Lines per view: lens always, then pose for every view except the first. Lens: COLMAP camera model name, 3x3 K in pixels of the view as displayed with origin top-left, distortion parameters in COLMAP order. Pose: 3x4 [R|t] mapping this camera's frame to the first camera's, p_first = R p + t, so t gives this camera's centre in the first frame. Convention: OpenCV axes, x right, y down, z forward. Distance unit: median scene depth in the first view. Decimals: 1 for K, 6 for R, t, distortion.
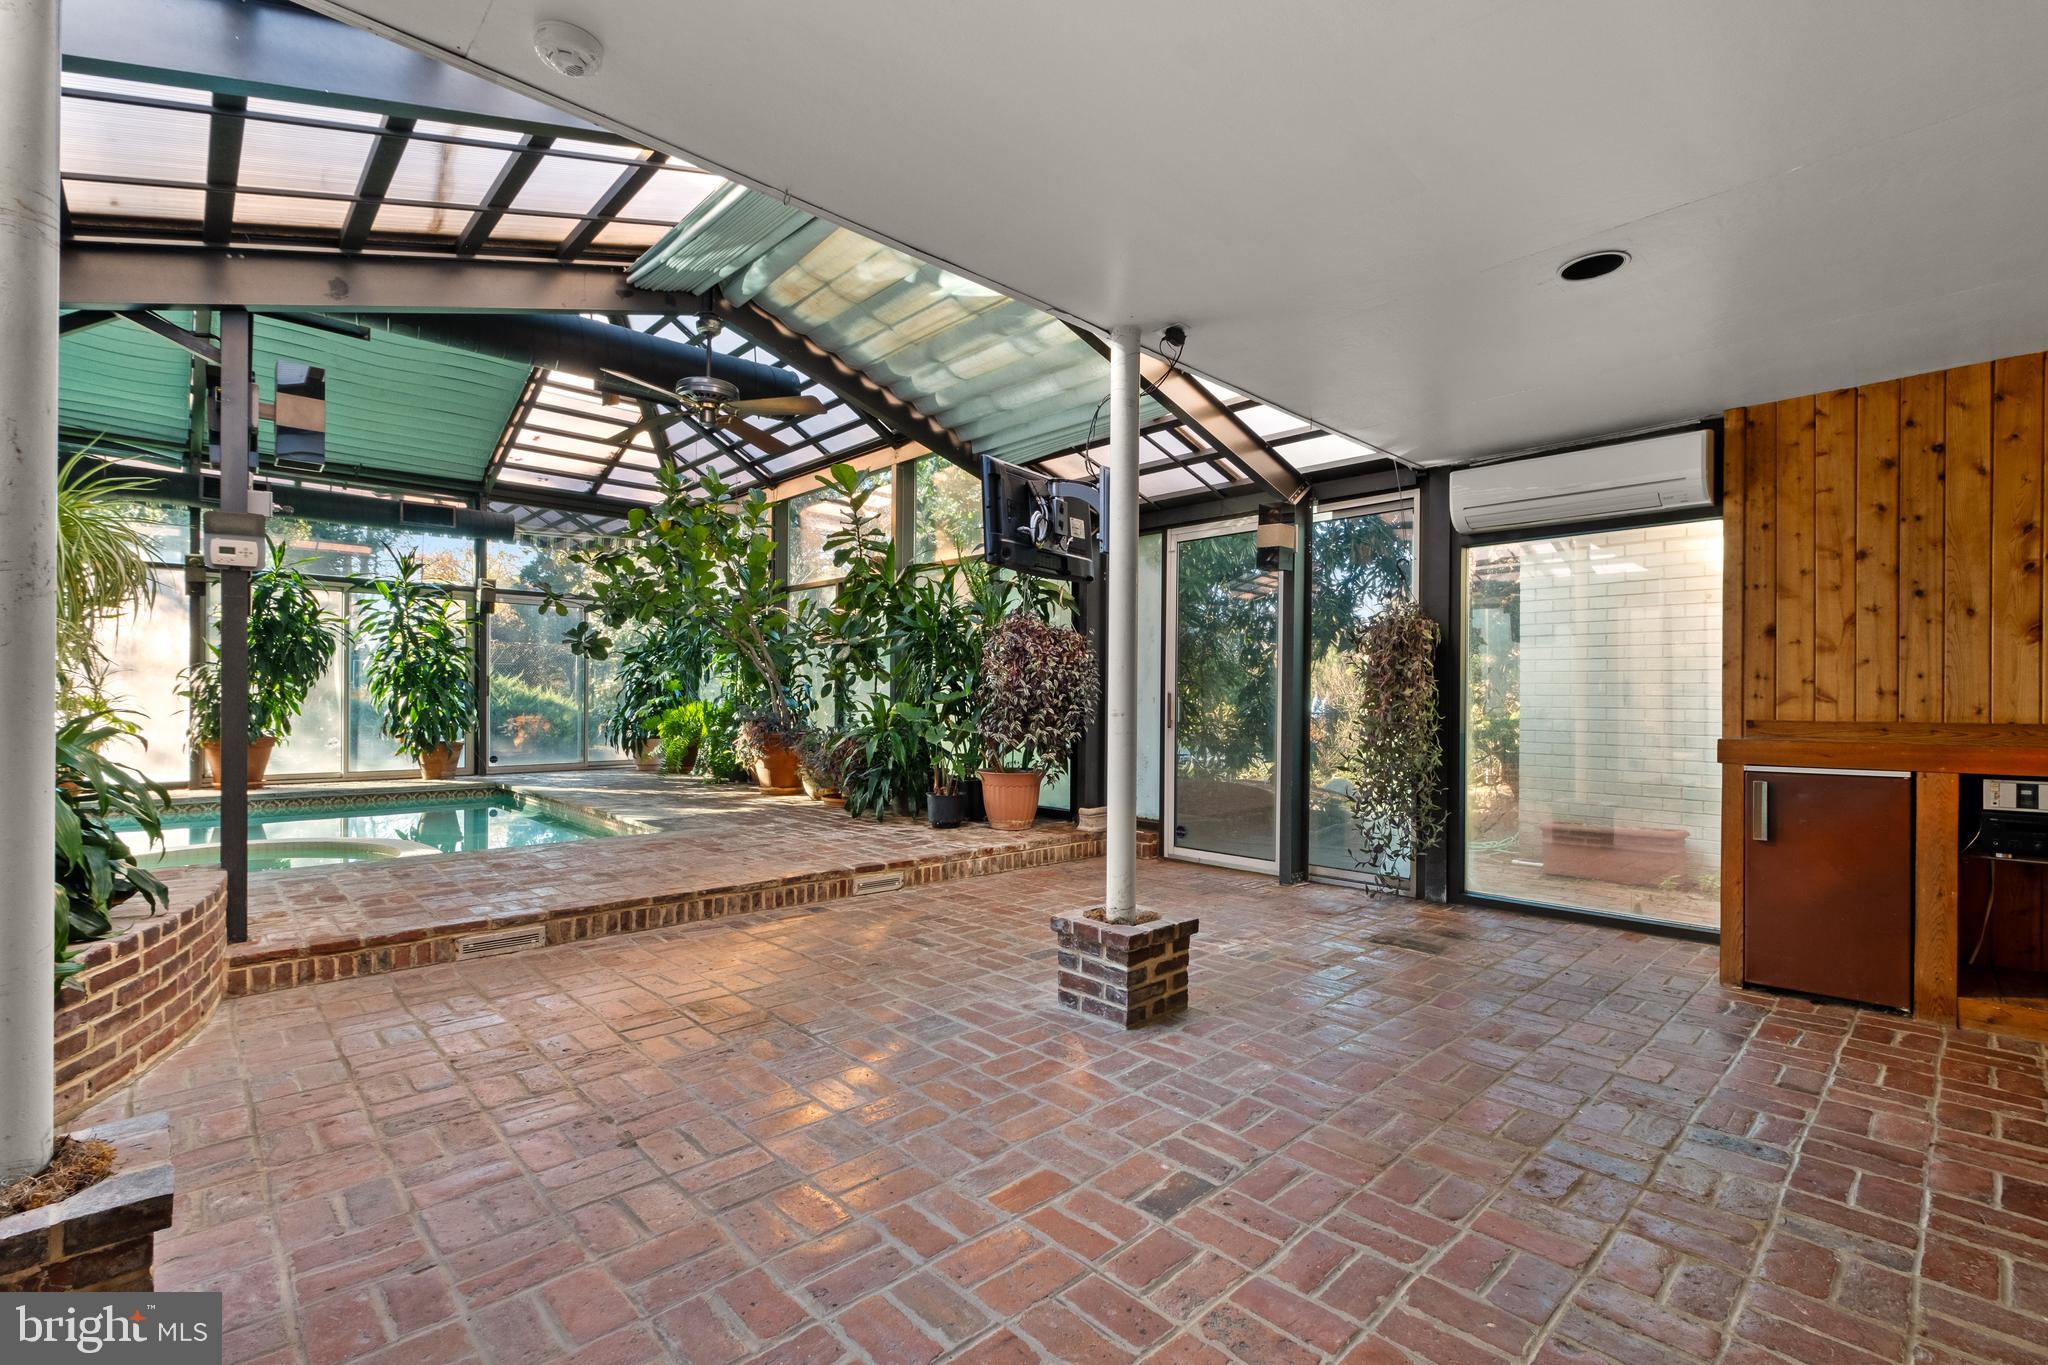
lens RADIAL K [[889.7, 0, 1024.6], [0, 889.7, 690.6], [0, 0, 1]] dist [-0.003377, 0.000016]
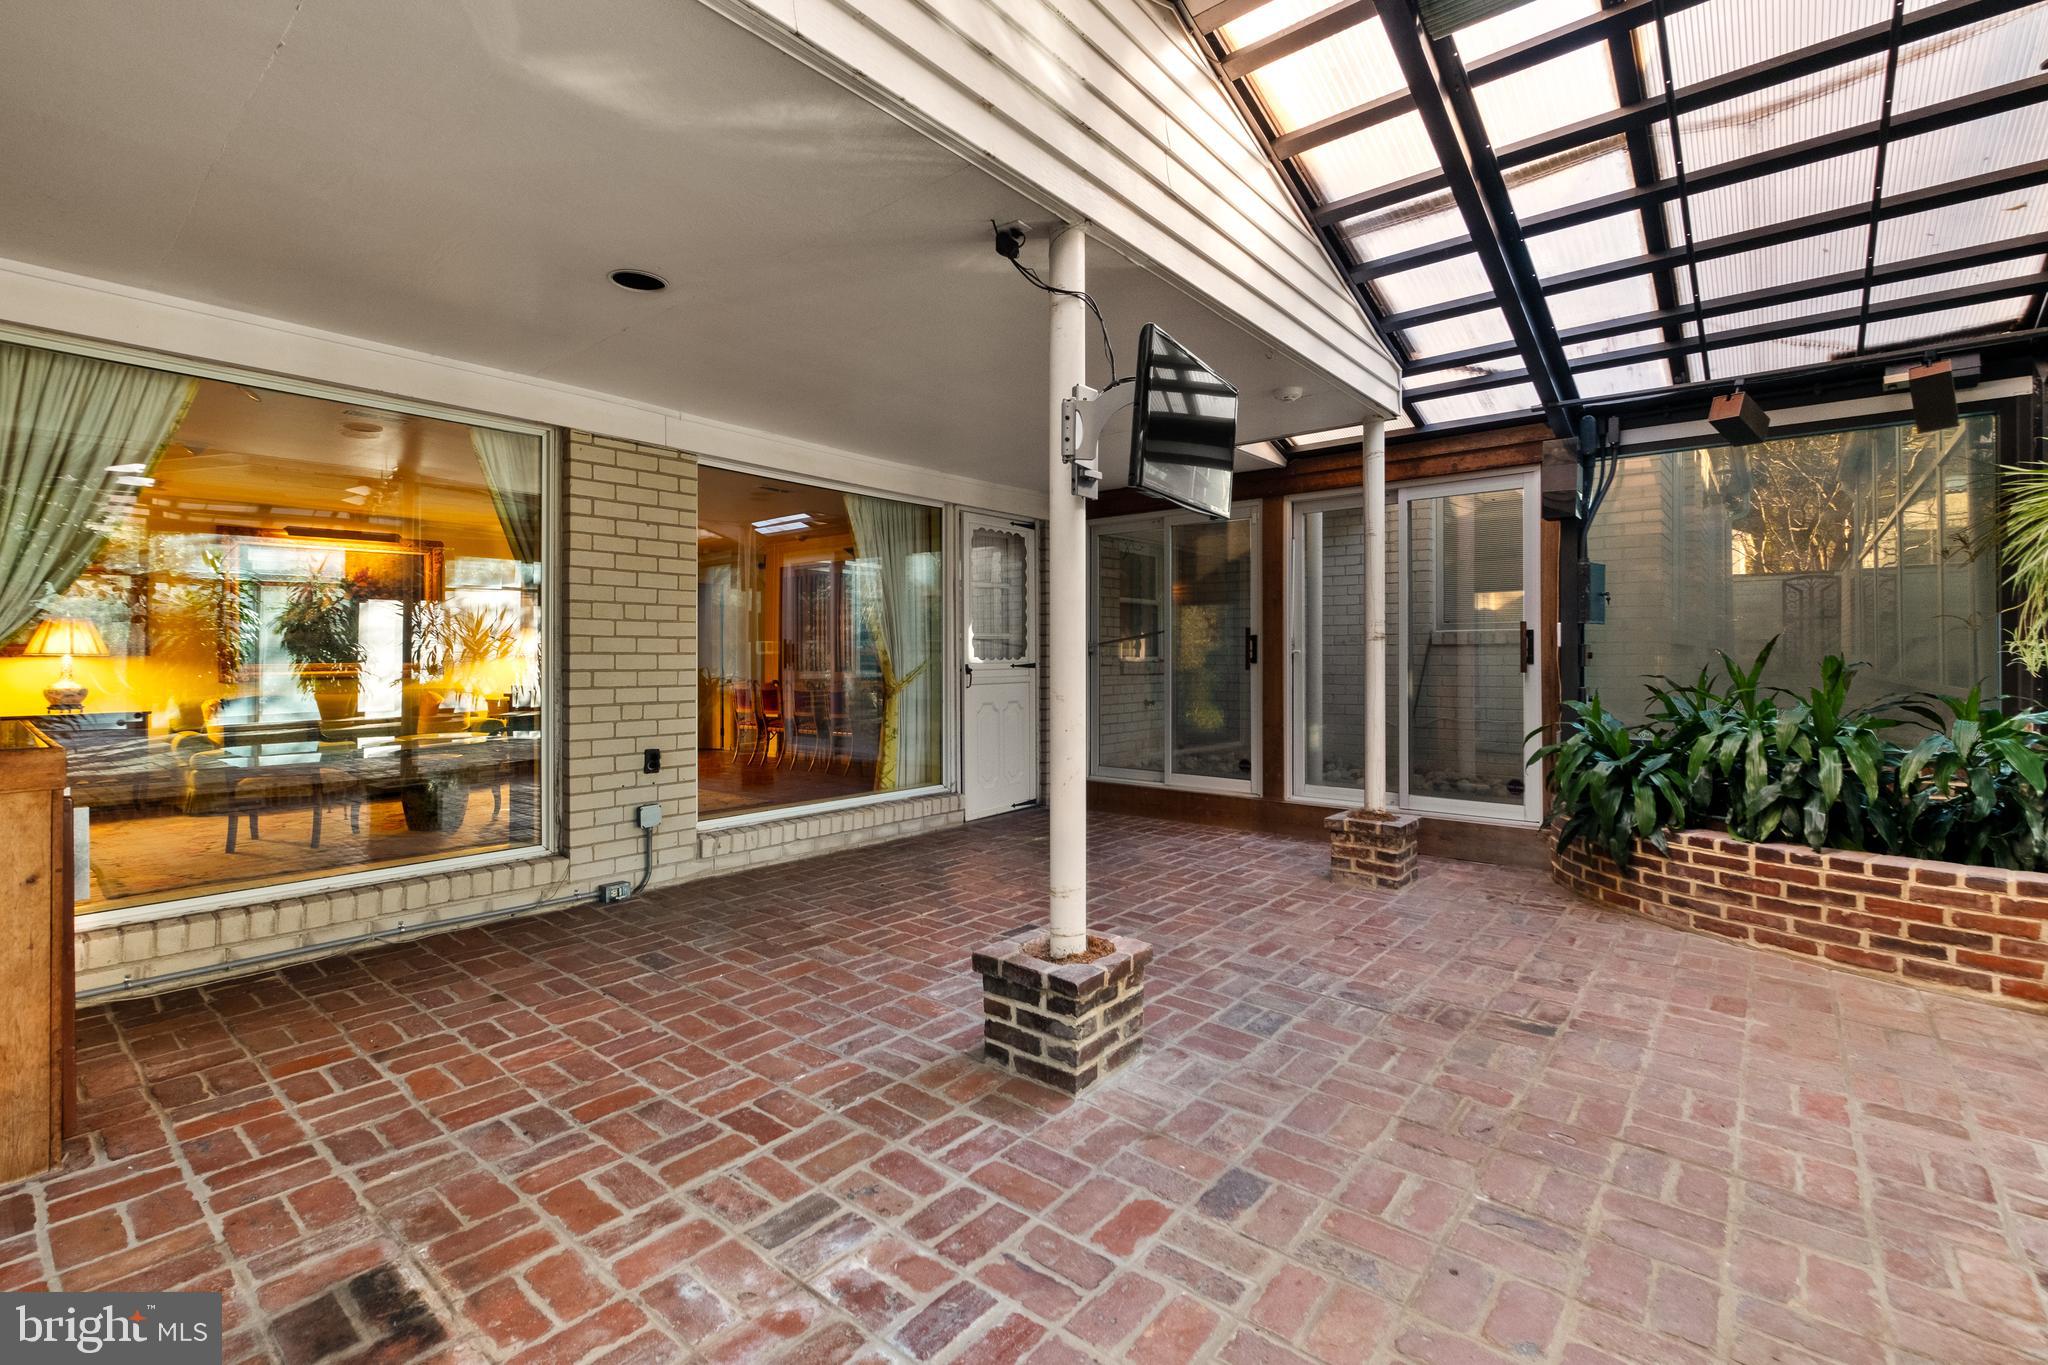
lens RADIAL K [[889.7, 0, 1022.2], [0, 889.7, 669.3], [0, 0, 1]] dist [-0.003377, 0.000016]
pose [[-0.993276, -0.004253, -0.115693, 0.242653], [-0.004676, 0.999983, 0.003377, -0.002408], [0.115677, 0.003895, -0.993279, 1.786693]]
